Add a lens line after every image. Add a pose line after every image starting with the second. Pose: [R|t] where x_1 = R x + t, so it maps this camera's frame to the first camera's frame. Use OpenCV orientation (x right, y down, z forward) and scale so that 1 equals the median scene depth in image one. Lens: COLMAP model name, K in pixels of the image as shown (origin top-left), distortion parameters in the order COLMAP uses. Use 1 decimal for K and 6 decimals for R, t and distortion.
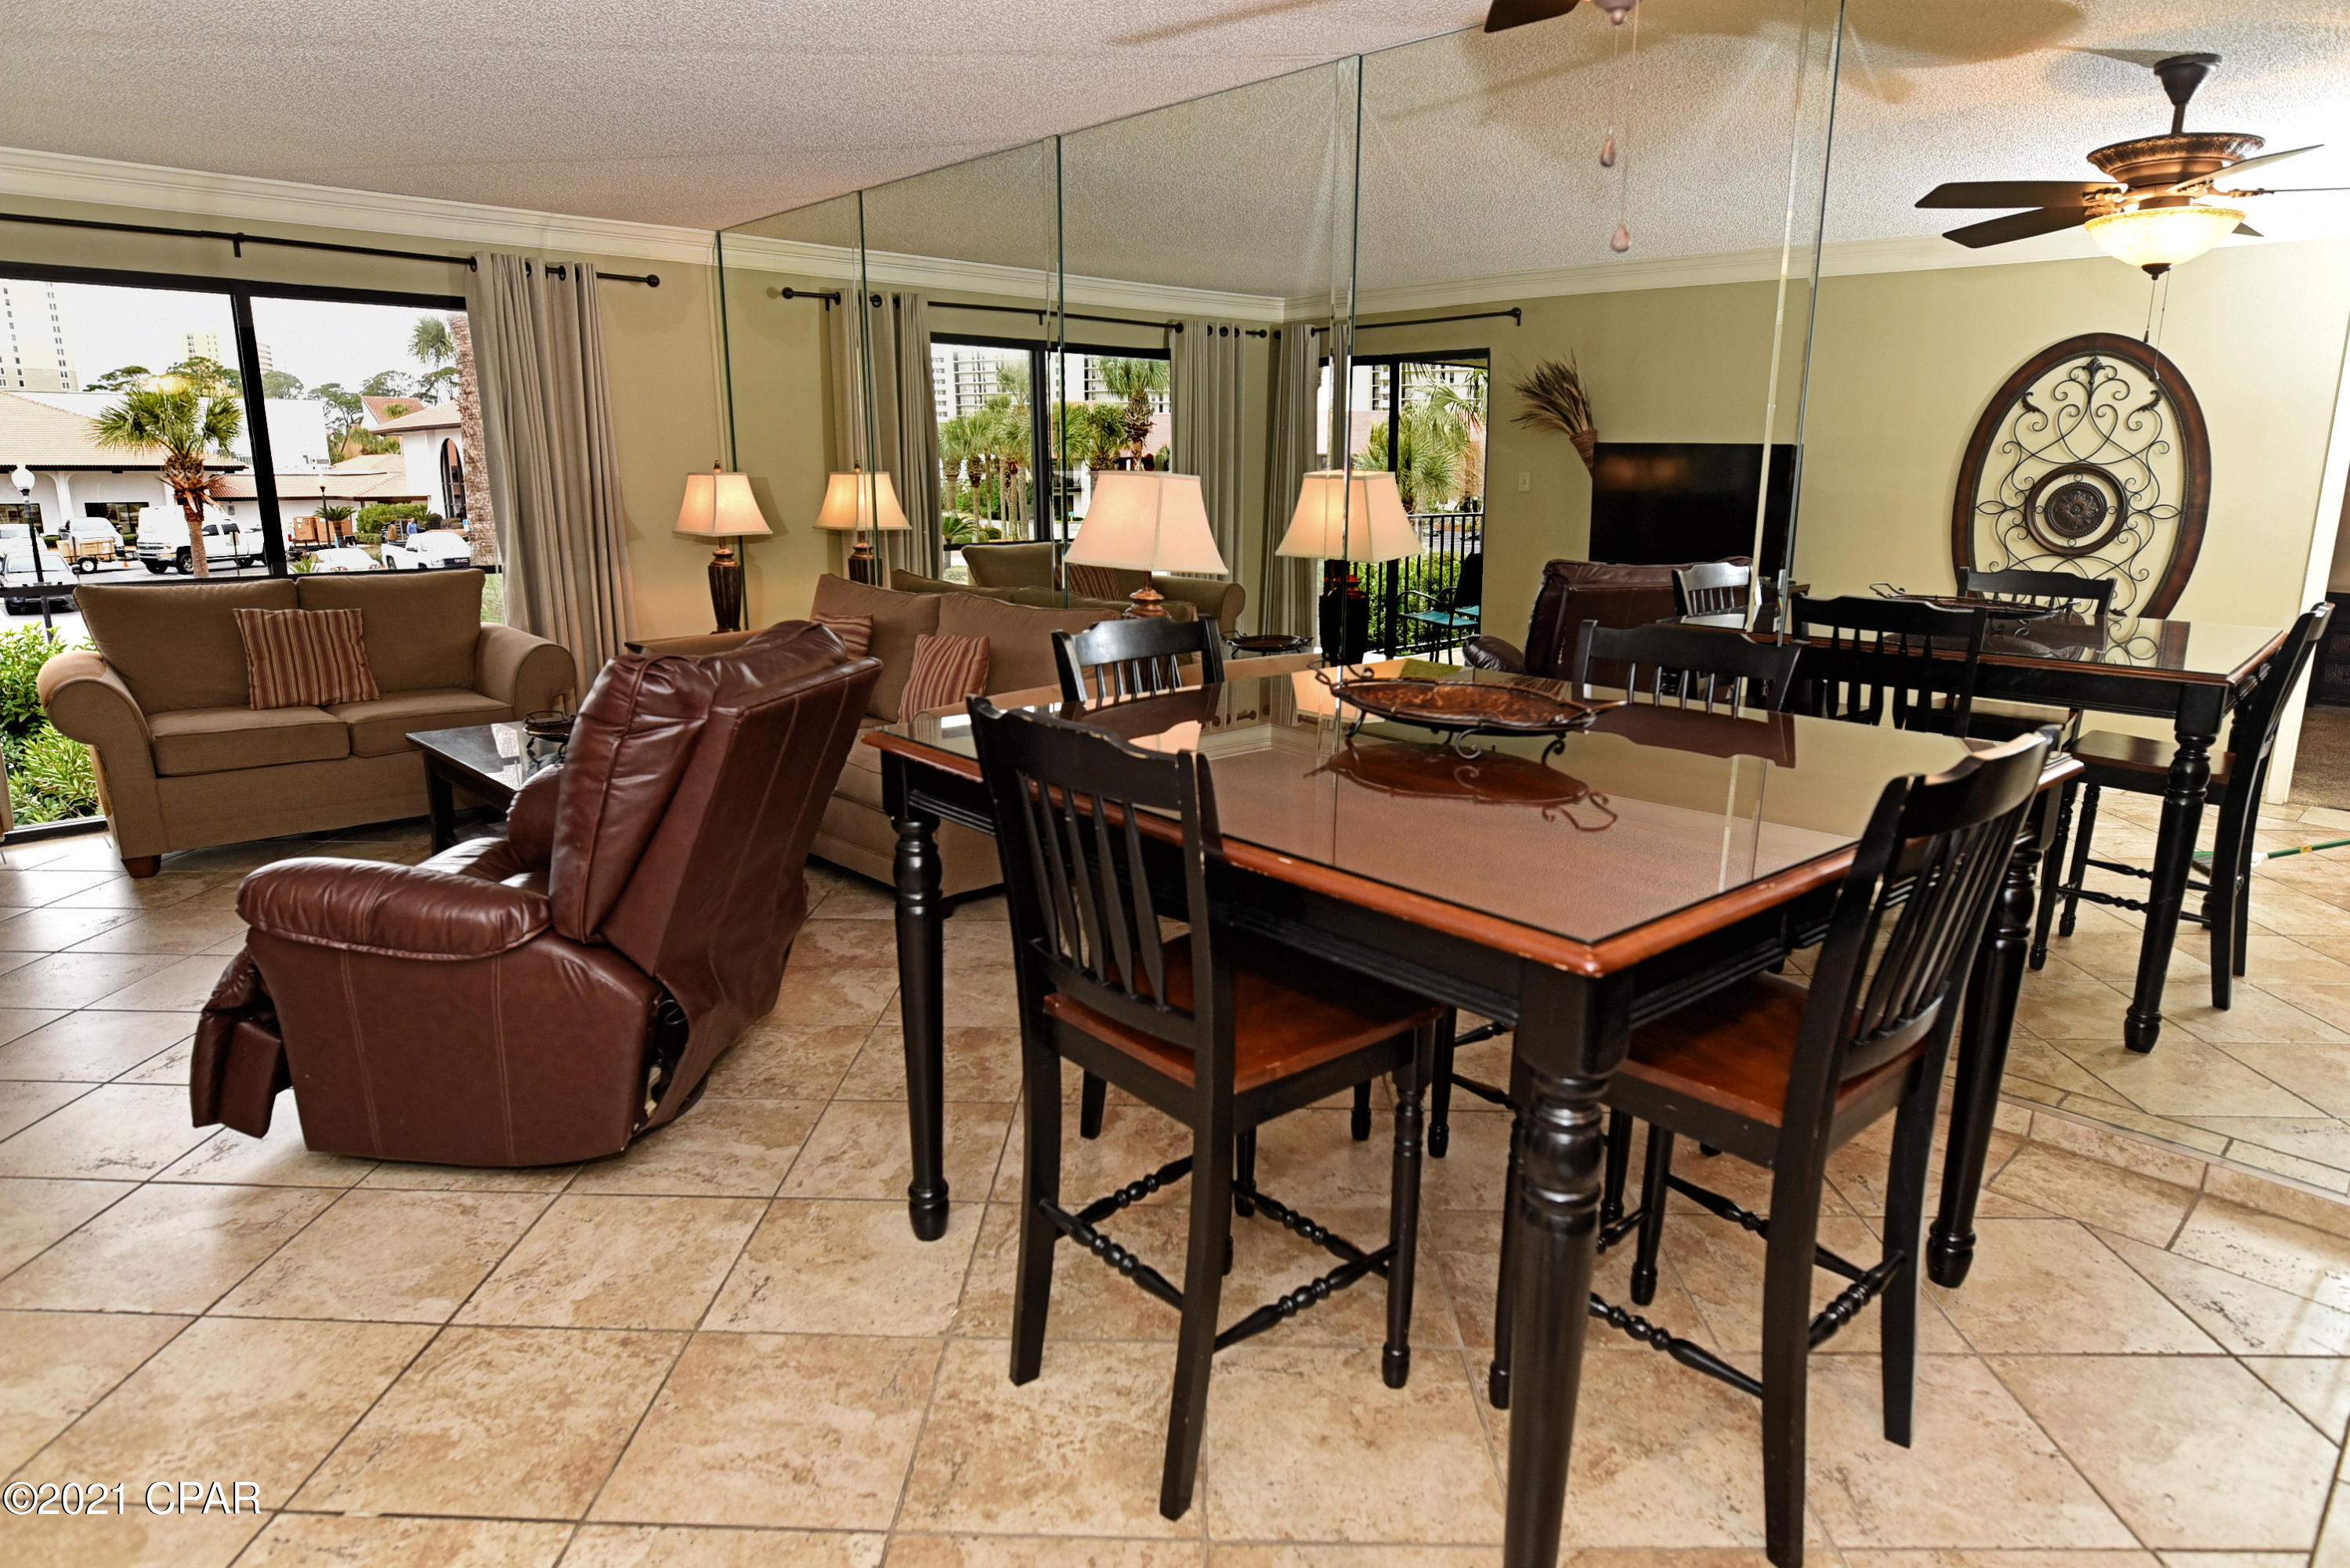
lens RADIAL K [[1357.1, 0, 1191.7], [0, 1357.1, 792.5], [0, 0, 1]] dist [-0.021927, -0.002350]
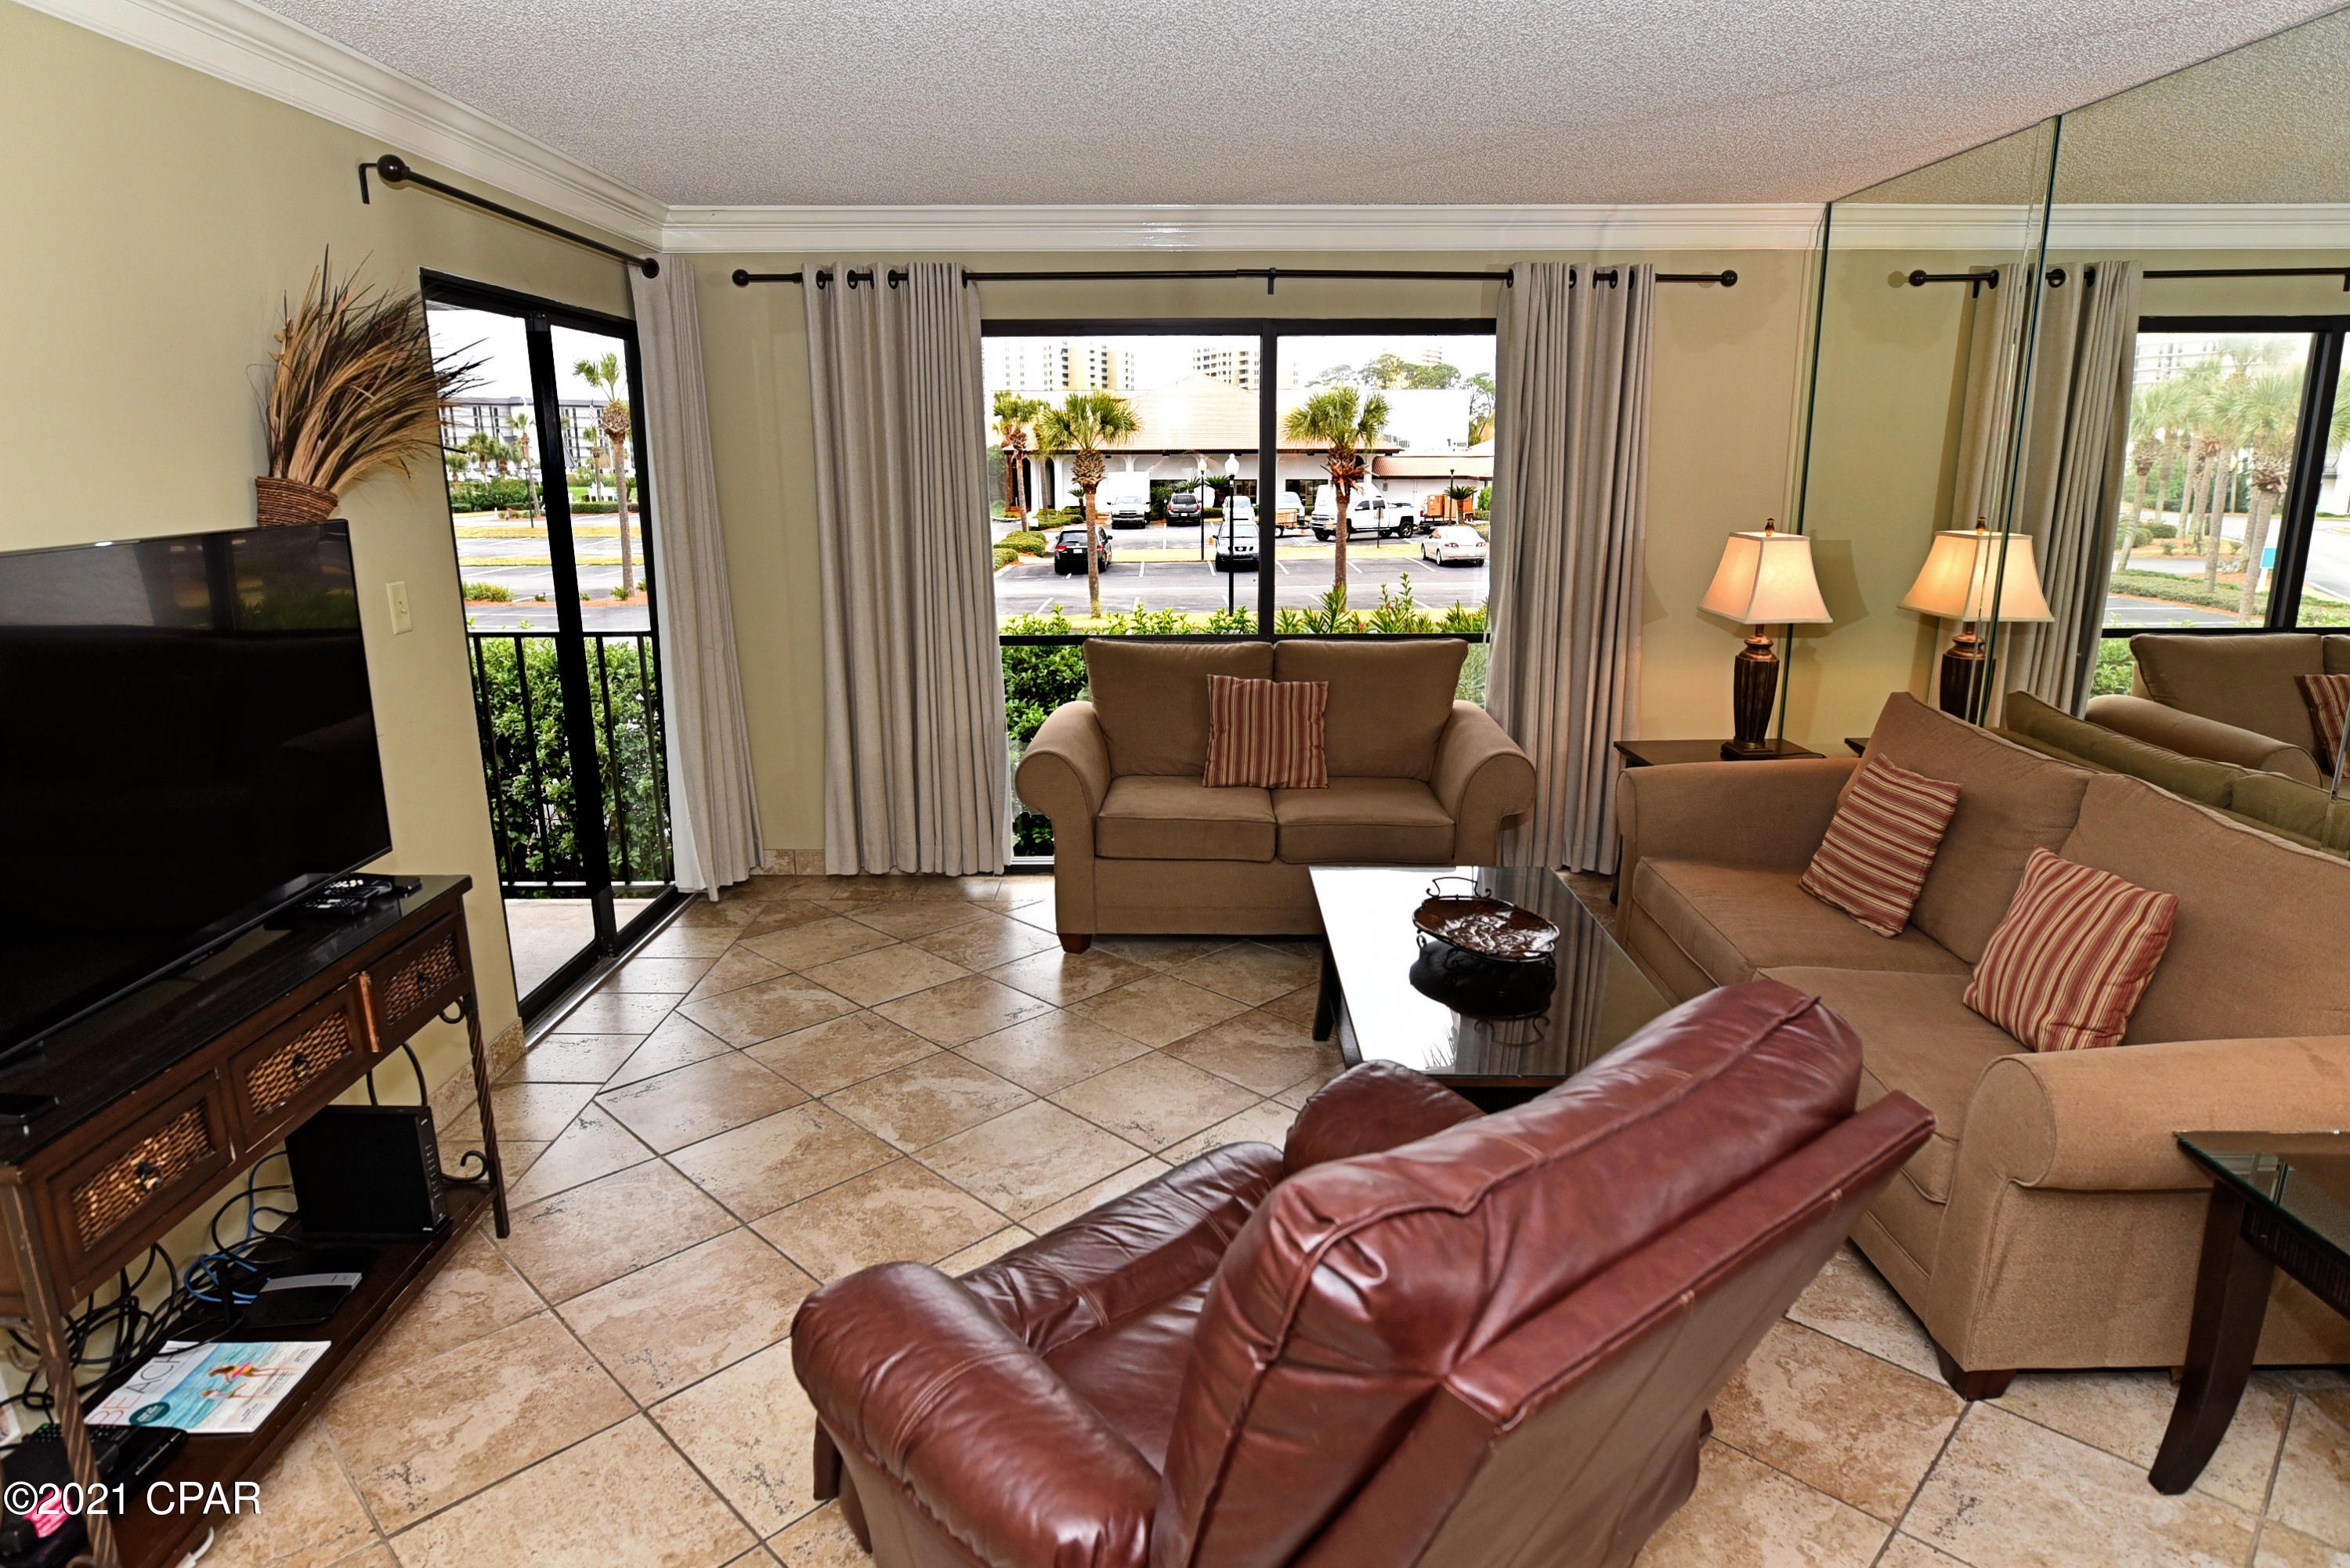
lens RADIAL K [[1357.1, 0, 1180.9], [0, 1357.1, 790.2], [0, 0, 1]] dist [-0.021927, -0.002350]
pose [[0.720672, 0.160147, -0.674526, -0.058450], [-0.150146, 0.985916, 0.073659, -0.098961], [0.676822, 0.048193, 0.734568, 0.232297]]
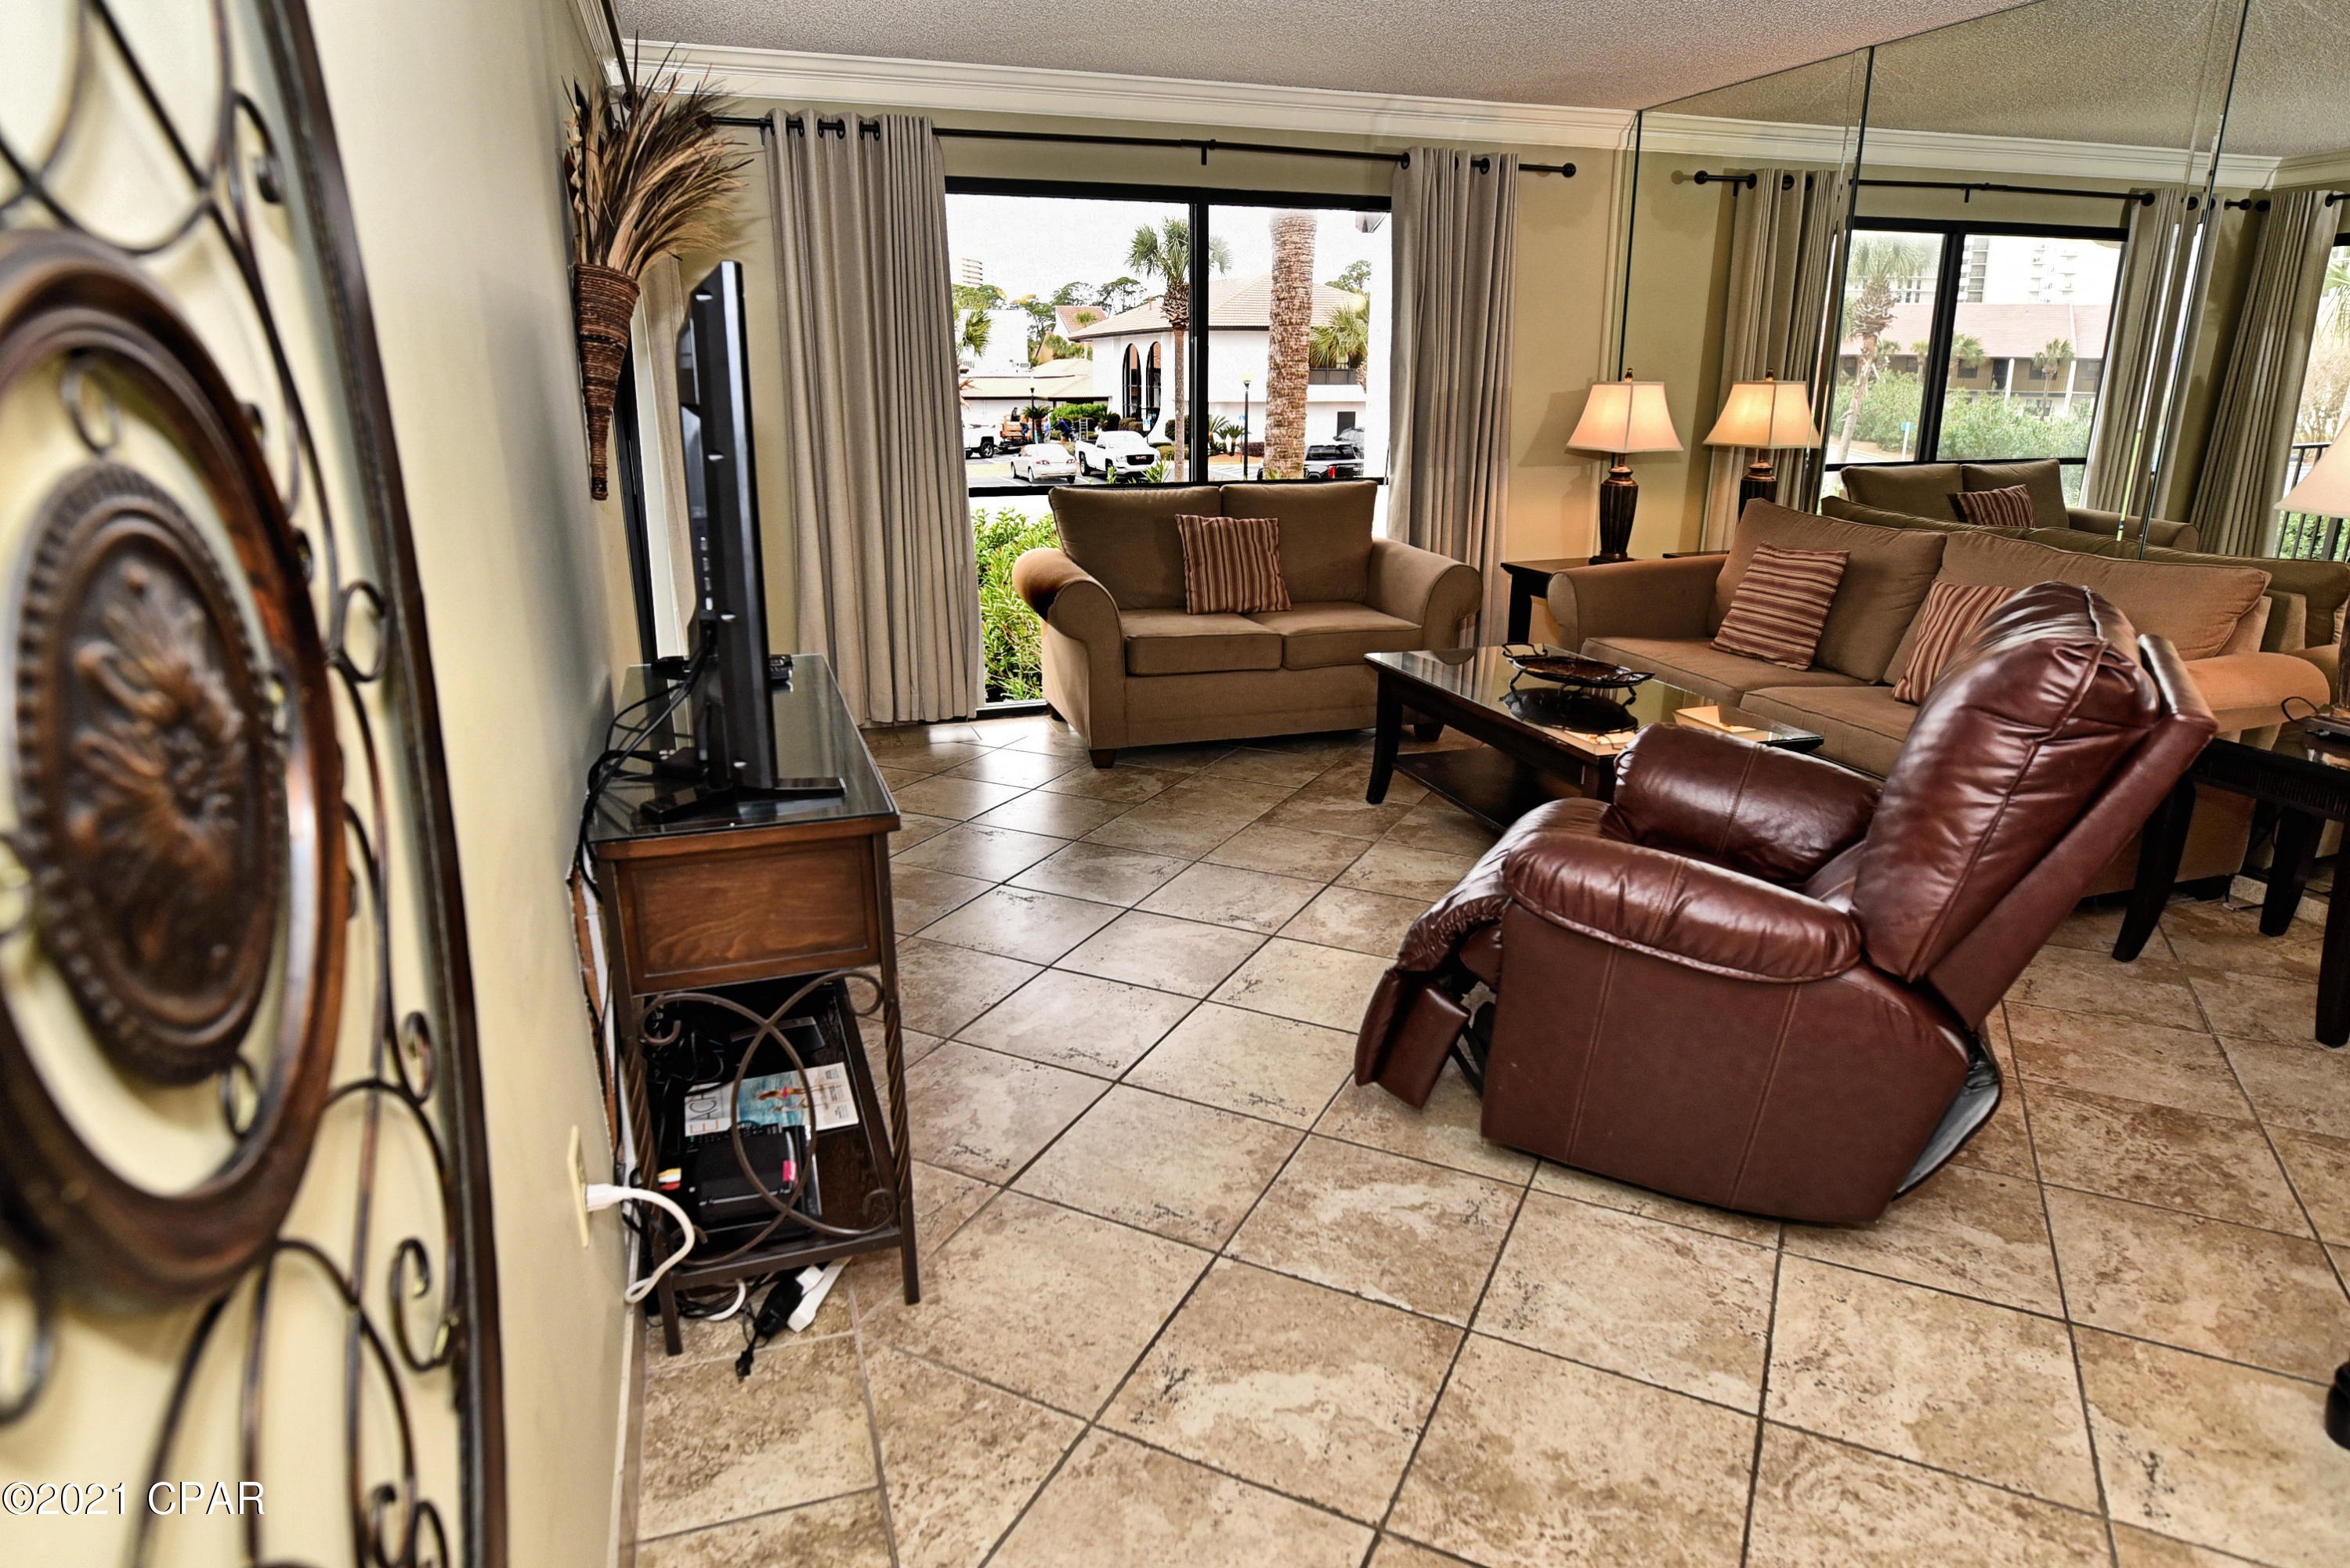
lens RADIAL K [[1357.1, 0, 1174.7], [0, 1357.1, 793.3], [0, 0, 1]] dist [-0.021927, -0.002350]
pose [[0.902586, 0.122051, -0.412847, -0.203951], [-0.093704, 0.991676, 0.088310, -0.012355], [0.420189, -0.041022, 0.906509, 0.031329]]
